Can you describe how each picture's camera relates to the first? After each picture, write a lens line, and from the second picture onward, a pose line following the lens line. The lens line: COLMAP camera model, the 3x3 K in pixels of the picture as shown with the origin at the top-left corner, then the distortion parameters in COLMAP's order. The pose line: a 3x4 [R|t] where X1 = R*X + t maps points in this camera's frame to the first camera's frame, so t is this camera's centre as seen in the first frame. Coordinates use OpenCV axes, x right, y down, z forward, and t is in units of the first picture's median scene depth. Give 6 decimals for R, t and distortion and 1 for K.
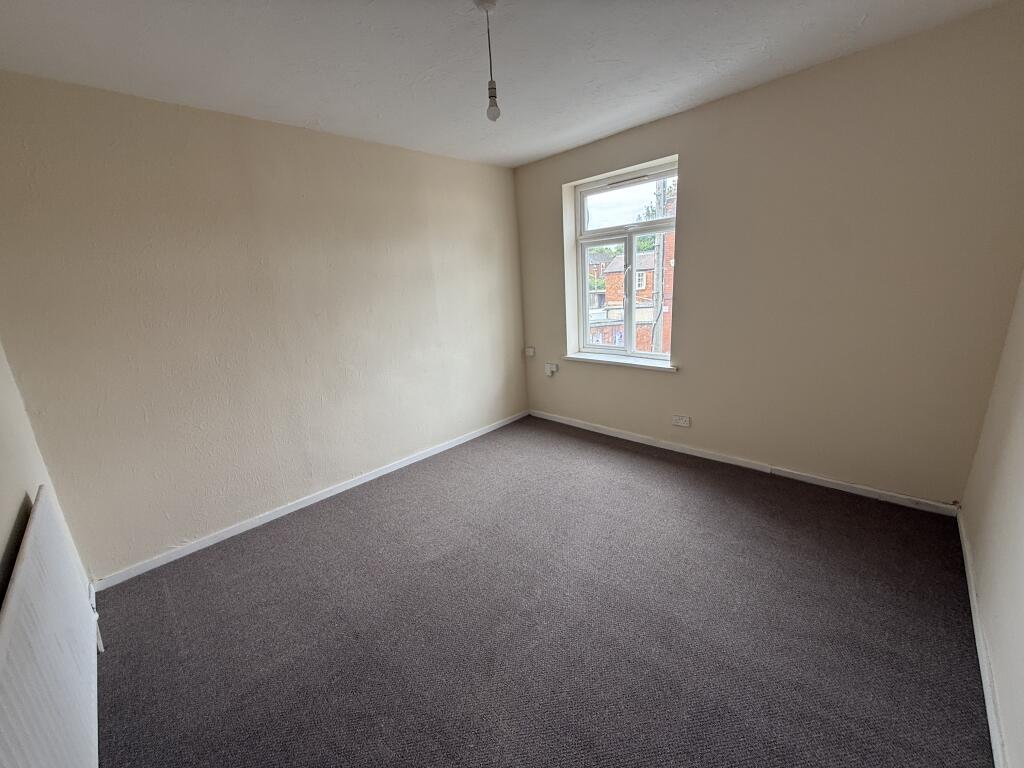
lens RADIAL K [[407.7, 0, 518.1], [0, 407.7, 382.9], [0, 0, 1]] dist [0.001166, 0.000169]
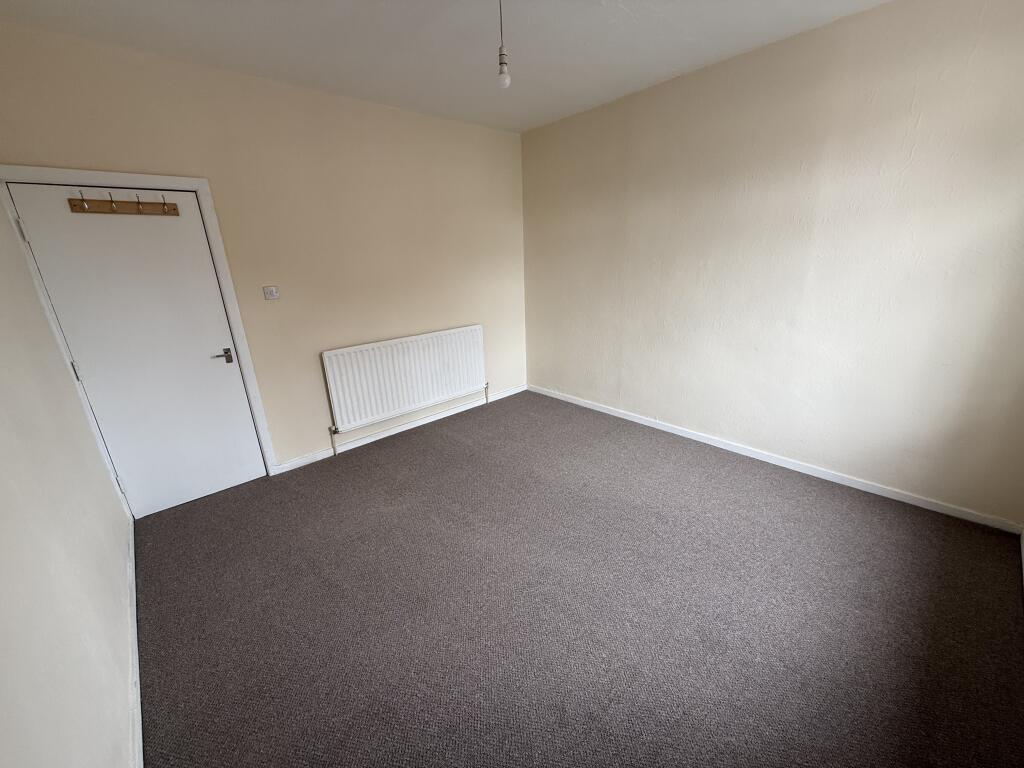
lens RADIAL K [[407.7, 0, 518.1], [0, 407.7, 382.9], [0, 0, 1]] dist [0.001166, 0.000169]
pose [[-0.050432, 0.367570, -0.928627, 0.540662], [-0.199963, 0.907267, 0.369975, -0.170068], [0.978505, 0.204350, 0.027745, 0.546599]]
